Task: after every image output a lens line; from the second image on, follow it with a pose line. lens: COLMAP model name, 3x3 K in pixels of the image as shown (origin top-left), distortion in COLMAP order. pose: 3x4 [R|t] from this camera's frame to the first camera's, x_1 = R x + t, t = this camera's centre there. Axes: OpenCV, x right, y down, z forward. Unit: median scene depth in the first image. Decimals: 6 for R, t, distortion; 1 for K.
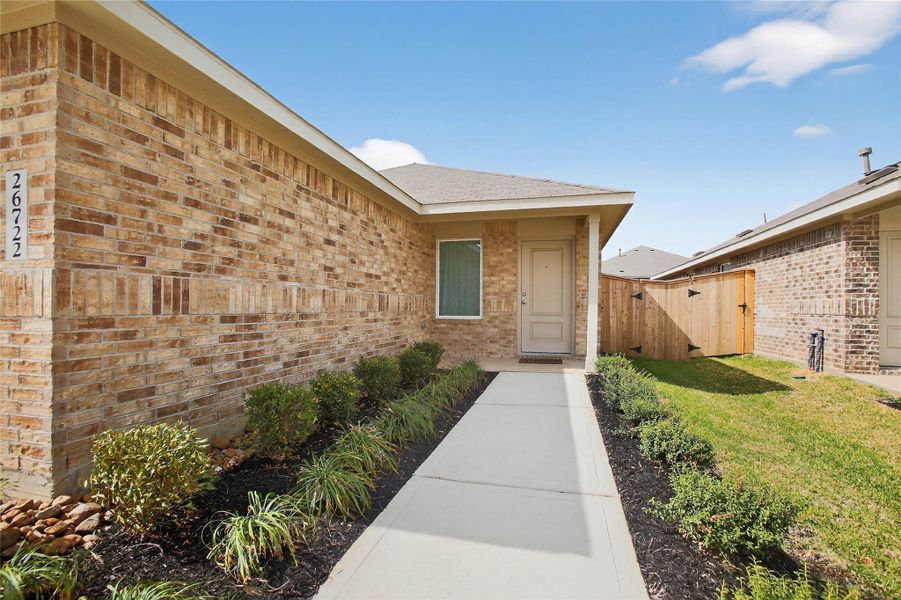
lens RADIAL K [[427.3, 0, 439.7], [0, 427.3, 304.9], [0, 0, 1]] dist [-0.018129, 0.003415]
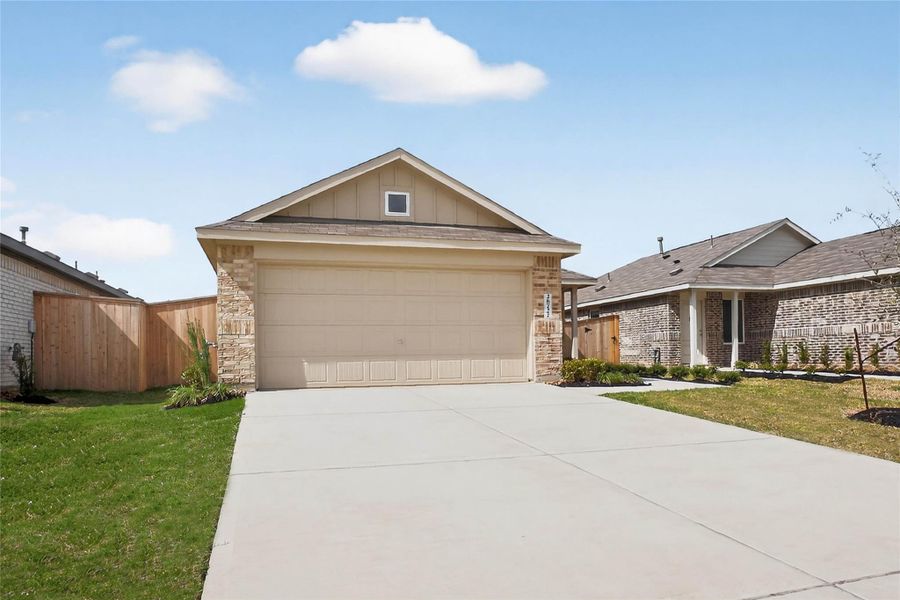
lens RADIAL K [[682.5, 0, 498.0], [0, 682.5, 352.7], [0, 0, 1]] dist [-0.029568, -0.004029]
pose [[0.816447, -0.017131, 0.577166, -1.902185], [0.017872, 0.999831, 0.004394, 0.064813], [-0.577144, 0.006728, 0.816615, -1.433137]]
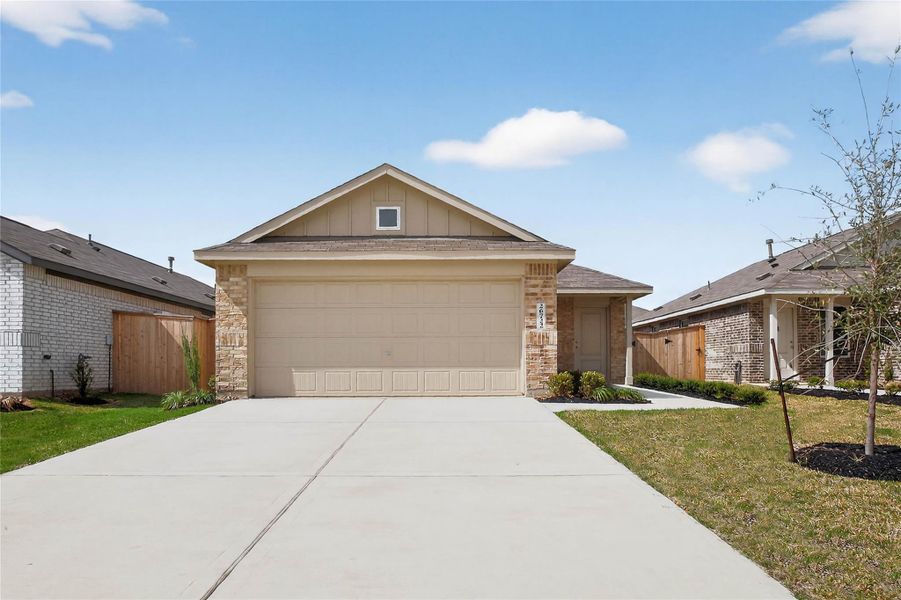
lens RADIAL K [[649.8, 0, 450.4], [0, 649.8, 358.1], [0, 0, 1]] dist [-0.031715, -0.001316]
pose [[0.958387, -0.007338, 0.285379, -1.288701], [0.010208, 0.999911, -0.008570, 0.069650], [-0.285291, 0.011127, 0.958376, -1.558201]]
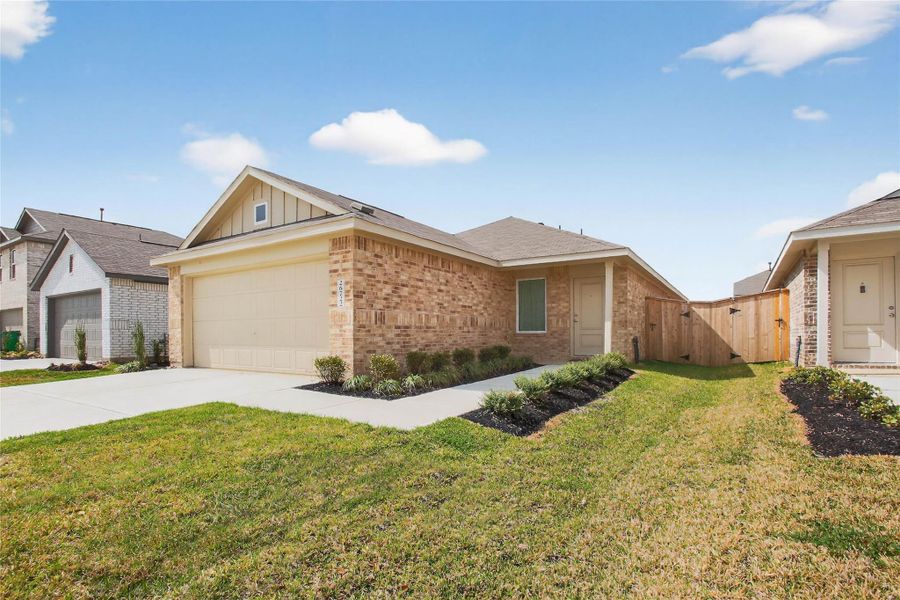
lens RADIAL K [[436.0, 0, 437.4], [0, 436.0, 331.3], [0, 0, 1]] dist [-0.000706, -0.000073]
pose [[0.952972, -0.013574, -0.302753, 0.285659], [0.013422, 0.999907, -0.002582, 0.039138], [0.302760, -0.001603, 0.953066, -0.785567]]
